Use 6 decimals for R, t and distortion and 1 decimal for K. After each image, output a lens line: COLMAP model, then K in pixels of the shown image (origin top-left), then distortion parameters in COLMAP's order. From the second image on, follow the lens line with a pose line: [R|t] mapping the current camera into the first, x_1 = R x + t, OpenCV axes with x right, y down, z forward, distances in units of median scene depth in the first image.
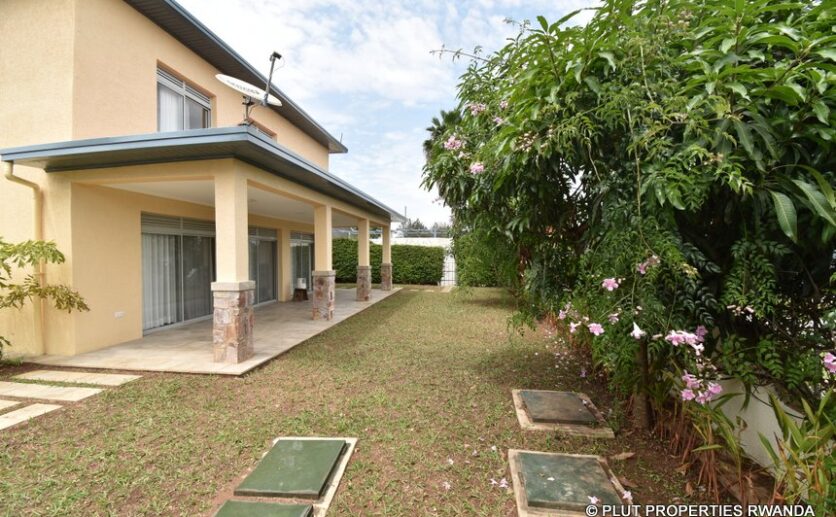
lens RADIAL K [[374.1, 0, 418.7], [0, 374.1, 259.9], [0, 0, 1]] dist [0.012984, -0.022028]
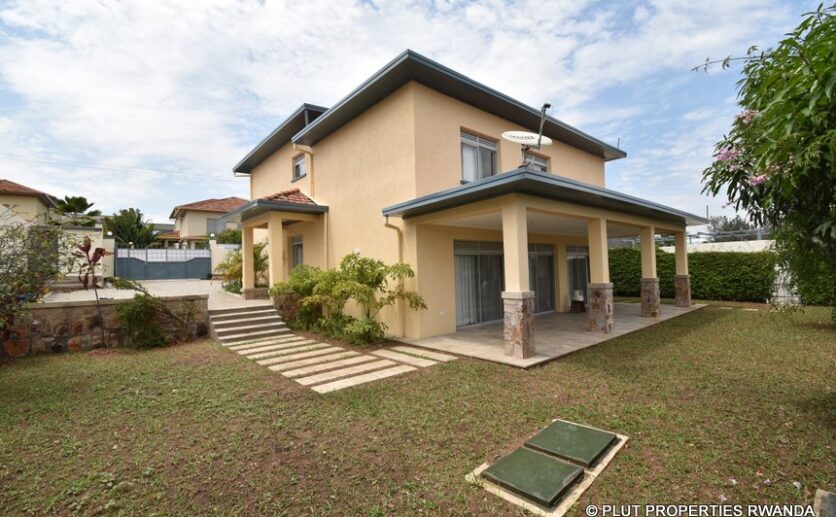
lens RADIAL K [[374.1, 0, 418.7], [0, 374.1, 259.9], [0, 0, 1]] dist [0.012984, -0.022028]
pose [[0.757530, -0.037058, -0.651748, 0.065572], [0.015158, 0.999117, -0.039191, -0.002759], [0.652625, 0.019809, 0.757422, -0.149594]]
